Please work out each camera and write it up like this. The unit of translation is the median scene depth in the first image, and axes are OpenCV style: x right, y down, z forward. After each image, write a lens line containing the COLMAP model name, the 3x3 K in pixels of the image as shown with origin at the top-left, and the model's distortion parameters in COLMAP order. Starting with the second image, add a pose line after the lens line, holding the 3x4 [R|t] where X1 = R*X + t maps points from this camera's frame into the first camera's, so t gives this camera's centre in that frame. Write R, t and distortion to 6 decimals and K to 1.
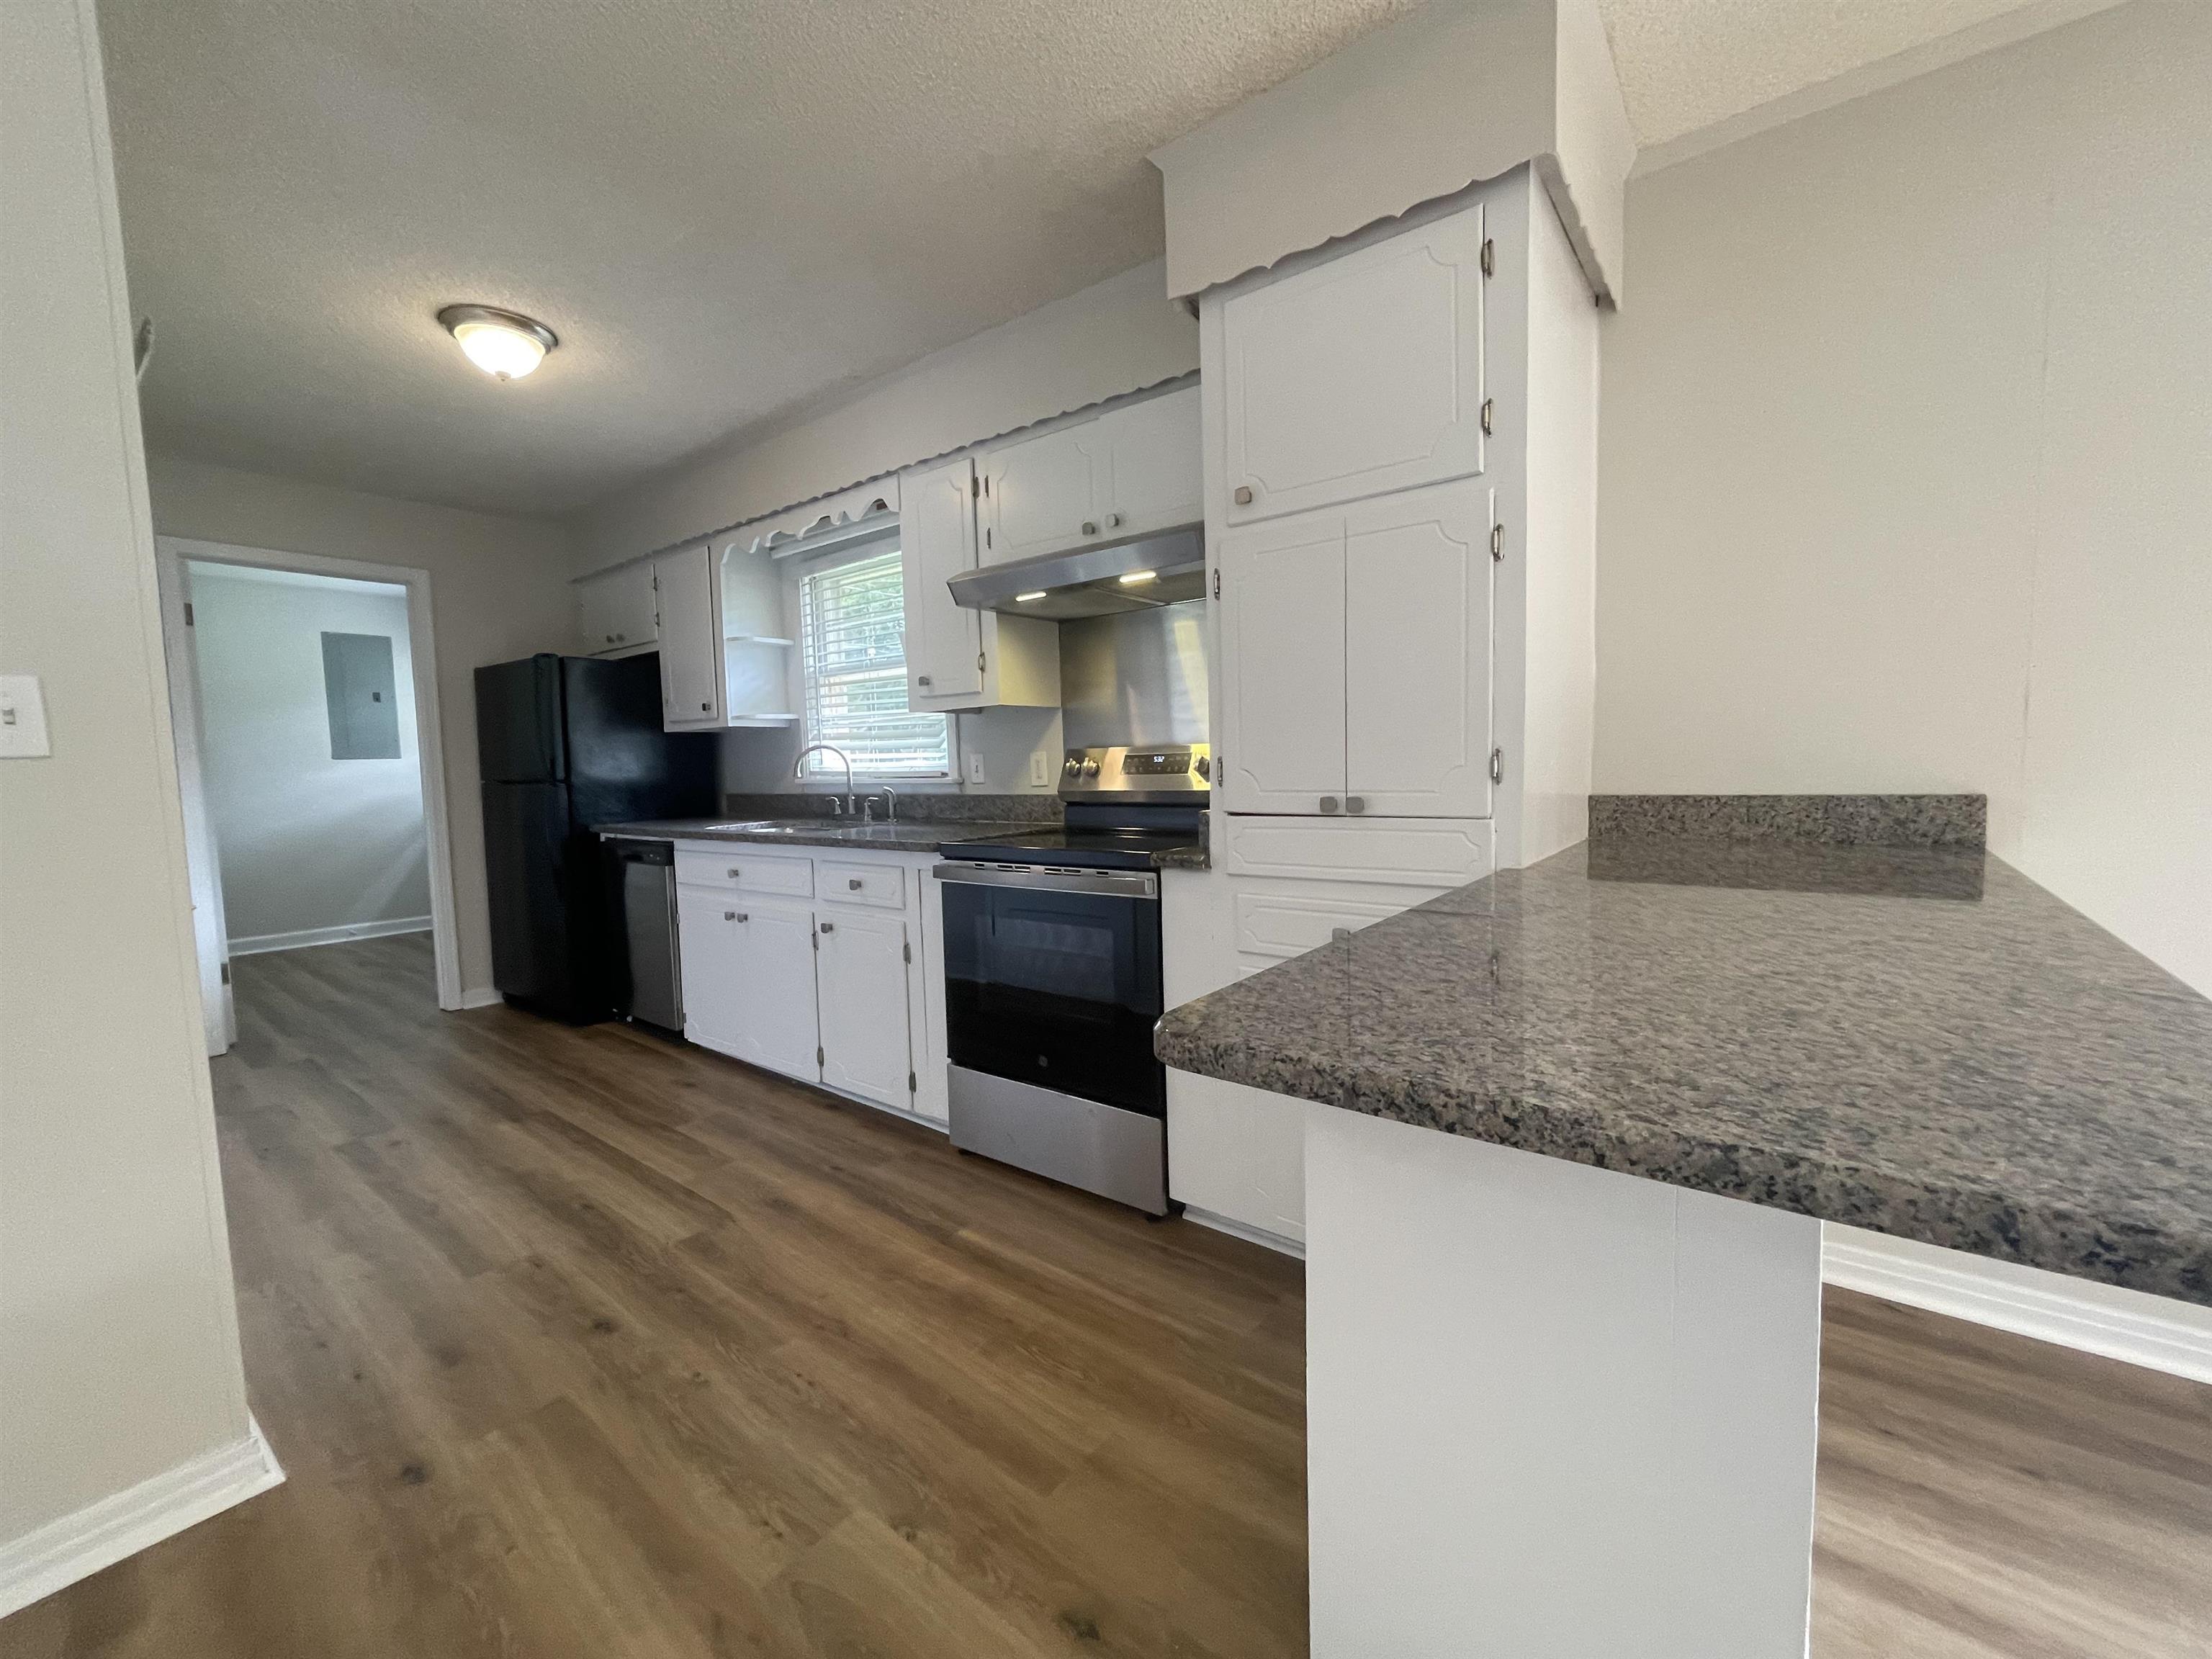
lens RADIAL K [[890.3, 0, 1106.0], [0, 890.3, 829.5], [0, 0, 1]] dist [-0.014160, 0.000474]
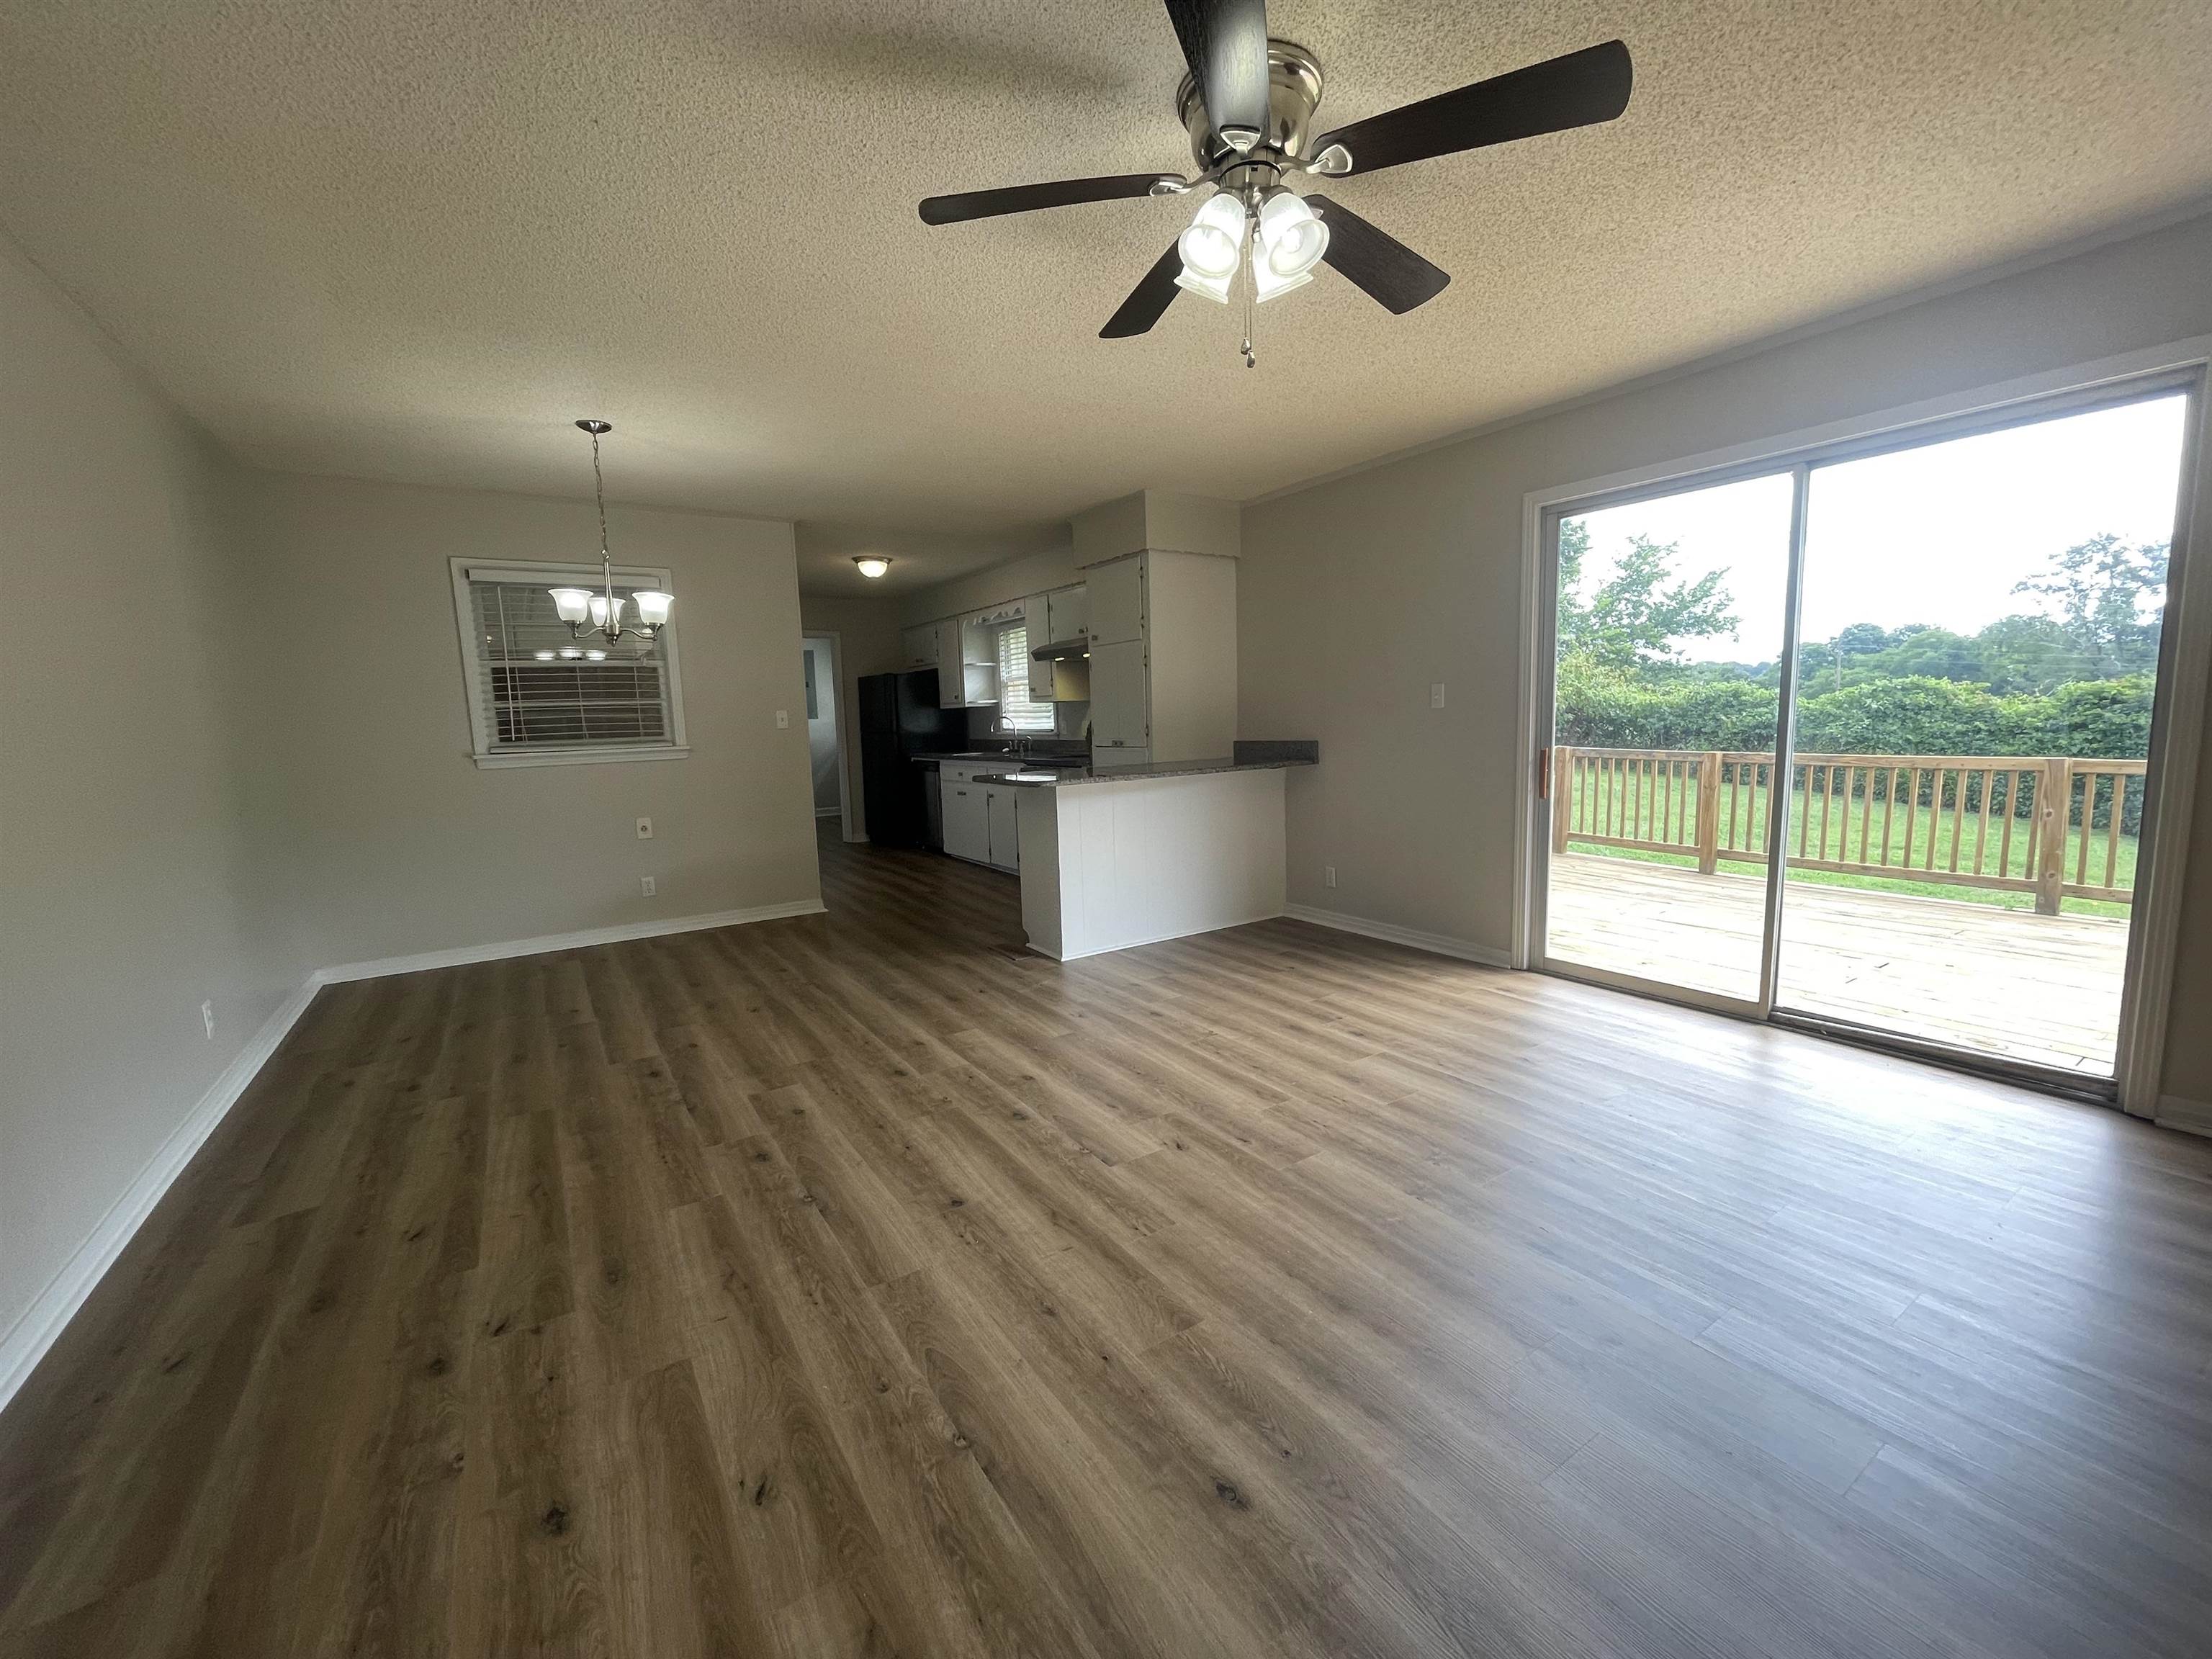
lens RADIAL K [[890.3, 0, 1106.0], [0, 890.3, 829.5], [0, 0, 1]] dist [-0.014160, 0.000474]
pose [[0.946969, 0.035869, -0.319317, 0.634430], [-0.017074, 0.997963, 0.061467, 0.041774], [0.320872, -0.052755, 0.945652, -0.993877]]
